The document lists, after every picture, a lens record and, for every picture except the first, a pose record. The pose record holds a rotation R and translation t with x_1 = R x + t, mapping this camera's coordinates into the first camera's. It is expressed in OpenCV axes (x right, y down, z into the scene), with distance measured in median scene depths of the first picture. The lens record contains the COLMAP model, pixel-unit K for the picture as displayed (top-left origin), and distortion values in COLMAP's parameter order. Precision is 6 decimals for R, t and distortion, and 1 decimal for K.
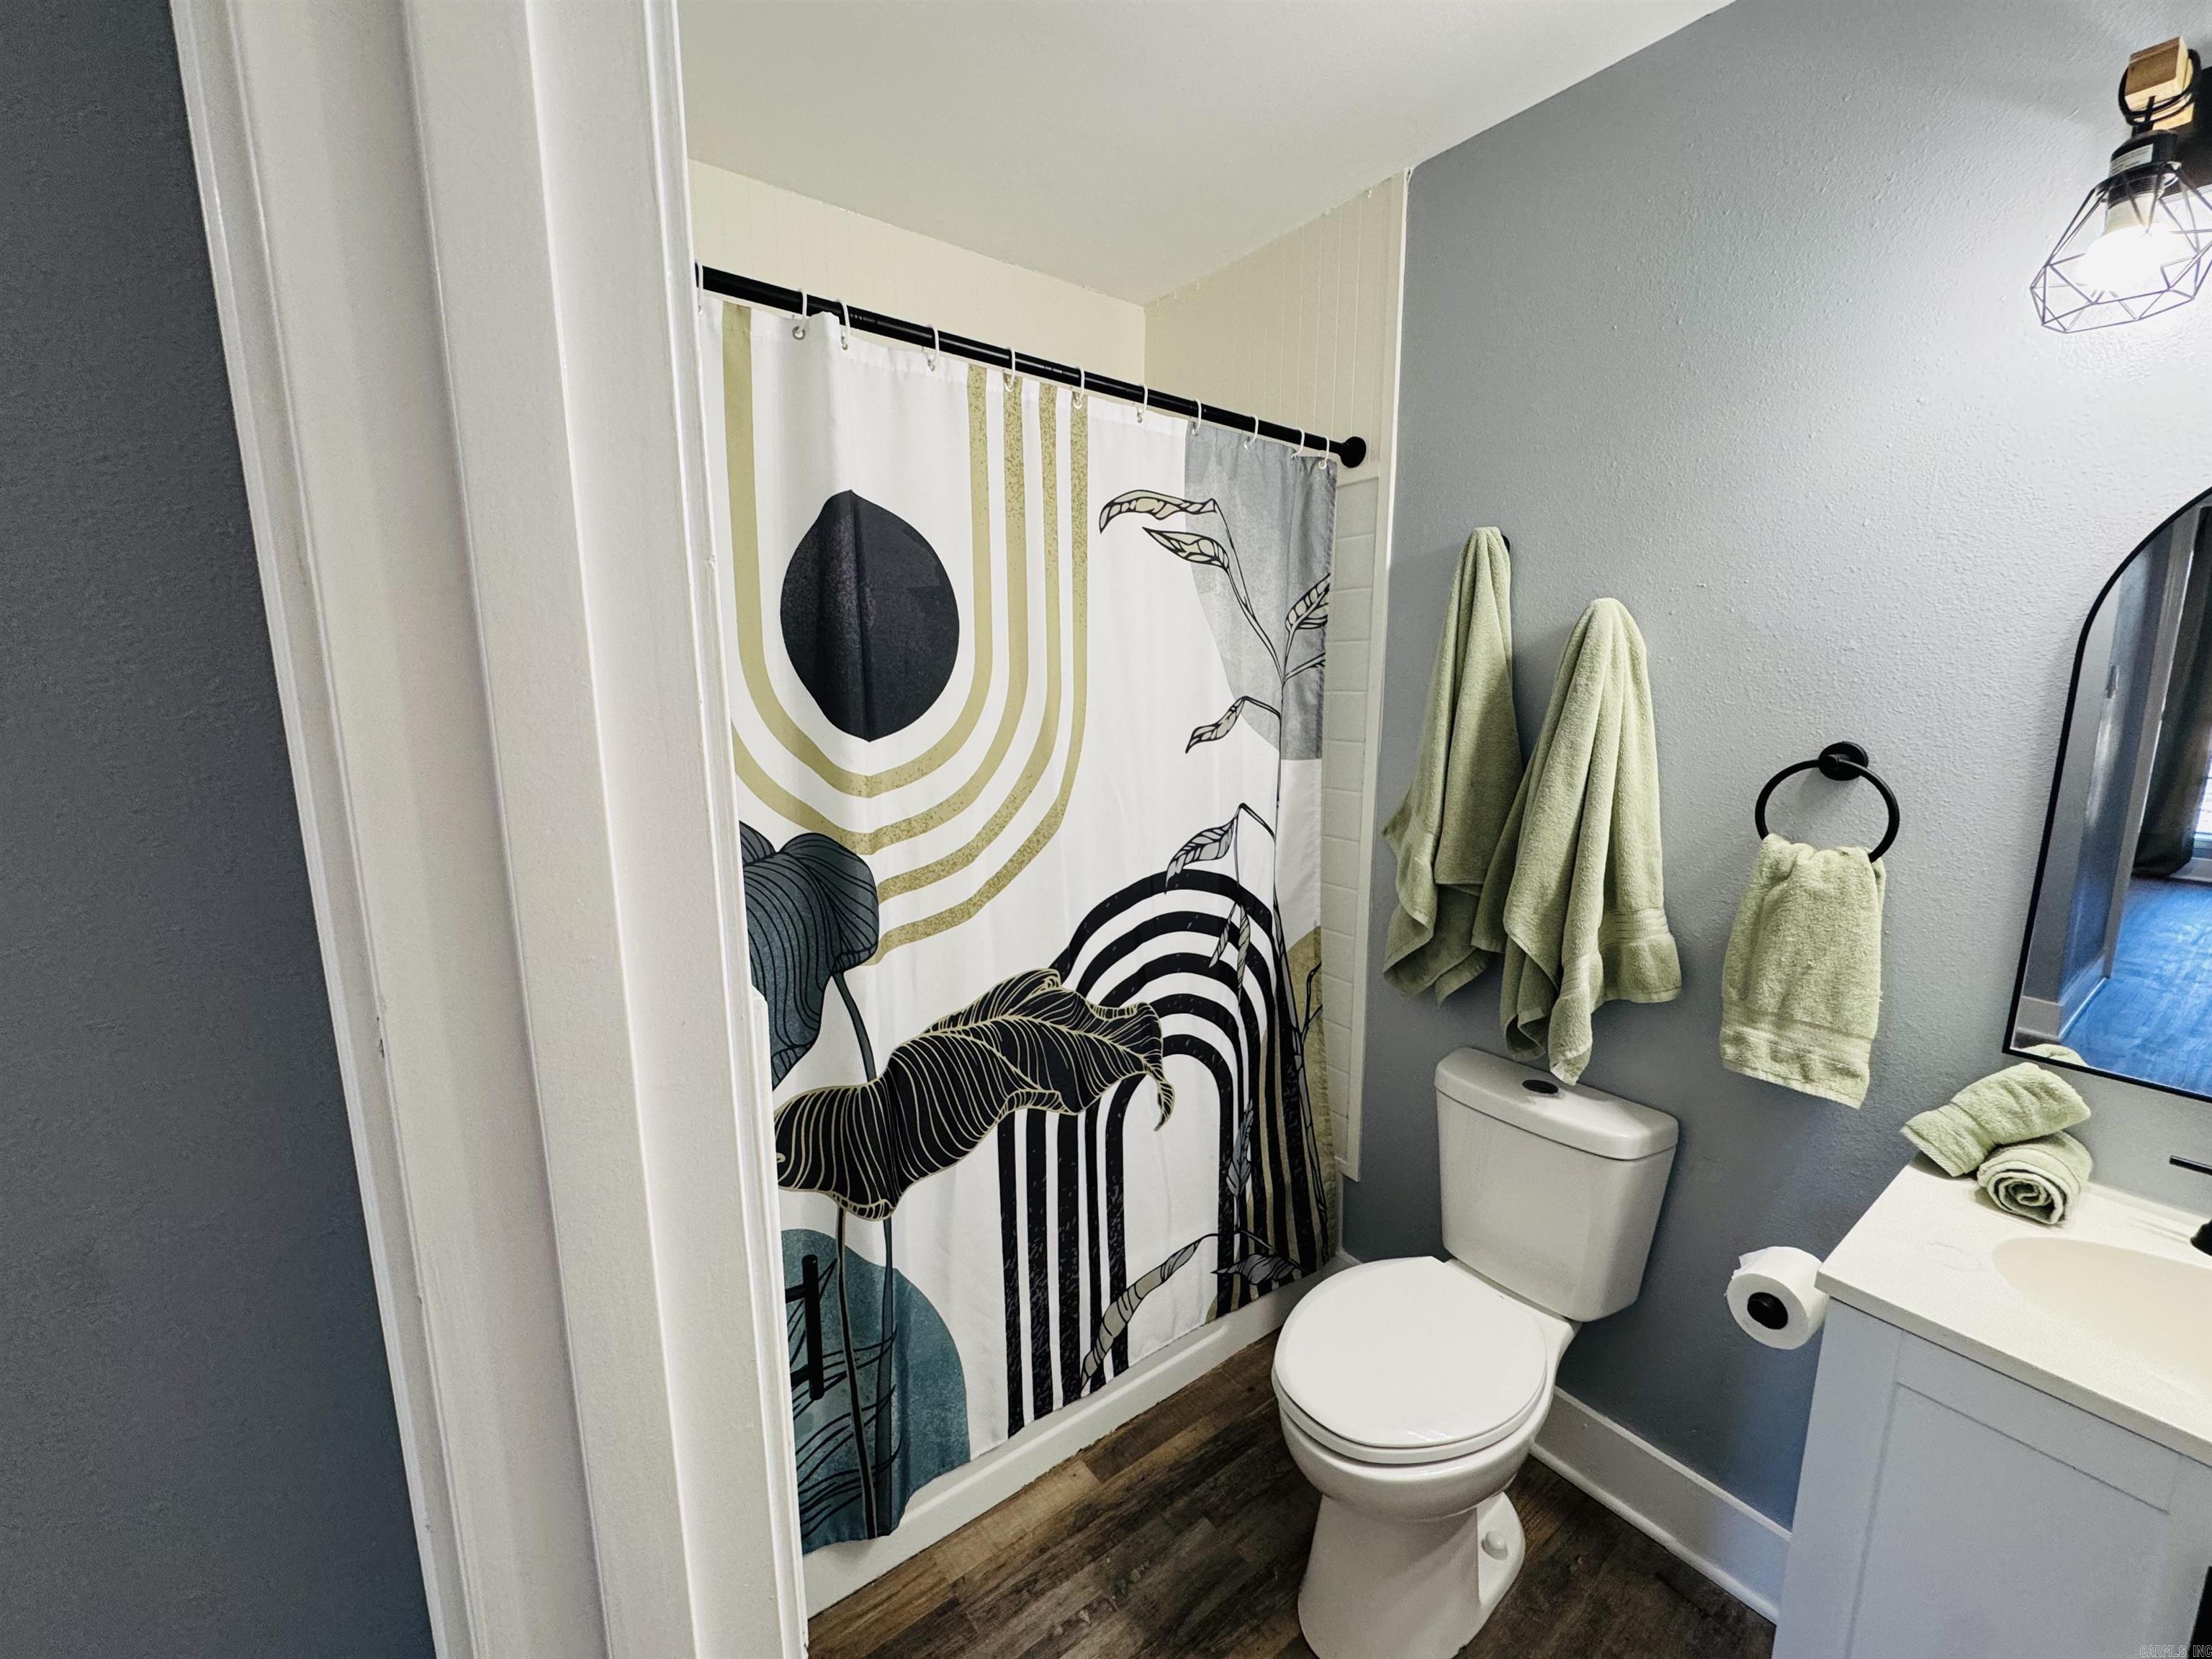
lens RADIAL K [[880.6, 0, 1107.0], [0, 880.6, 829.9], [0, 0, 1]] dist [-0.001841, 0.000705]
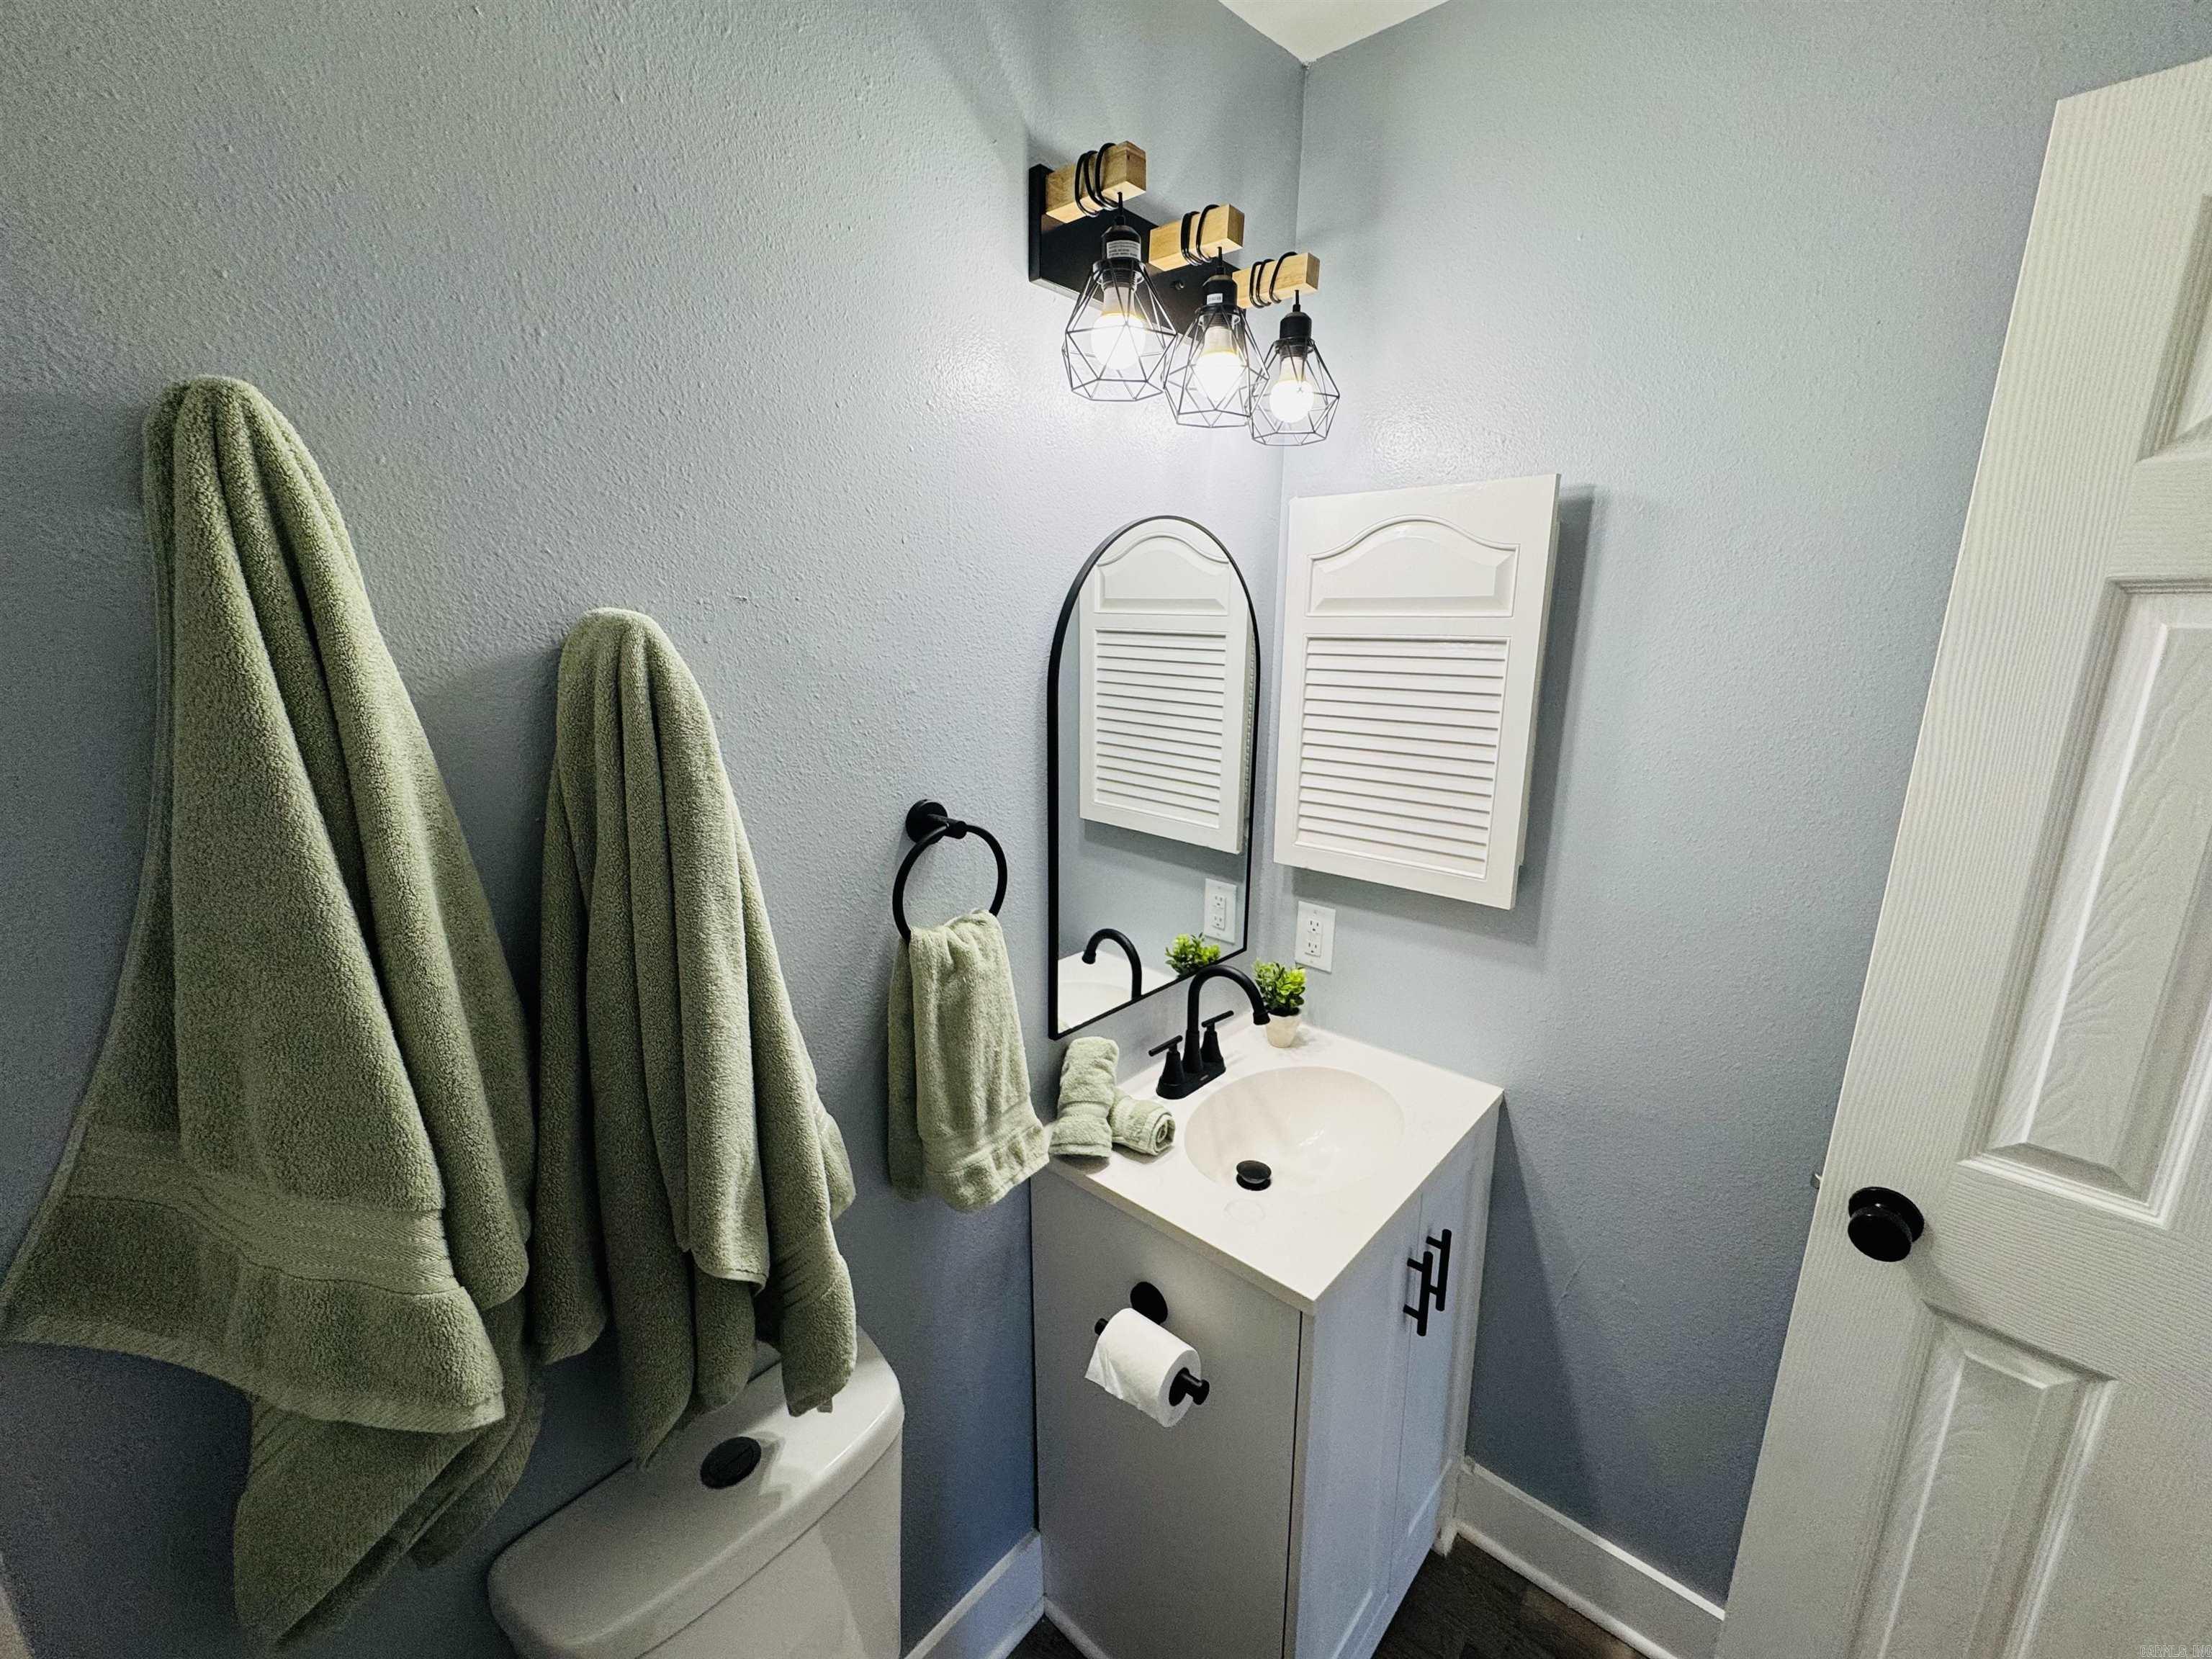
lens RADIAL K [[880.6, 0, 1104.1], [0, 880.6, 827.5], [0, 0, 1]] dist [-0.001841, 0.000705]
pose [[-0.176035, -0.223483, 0.958680, -0.016854], [0.161090, 0.954219, 0.252023, -0.264180], [-0.971114, 0.198799, -0.131975, 0.958241]]
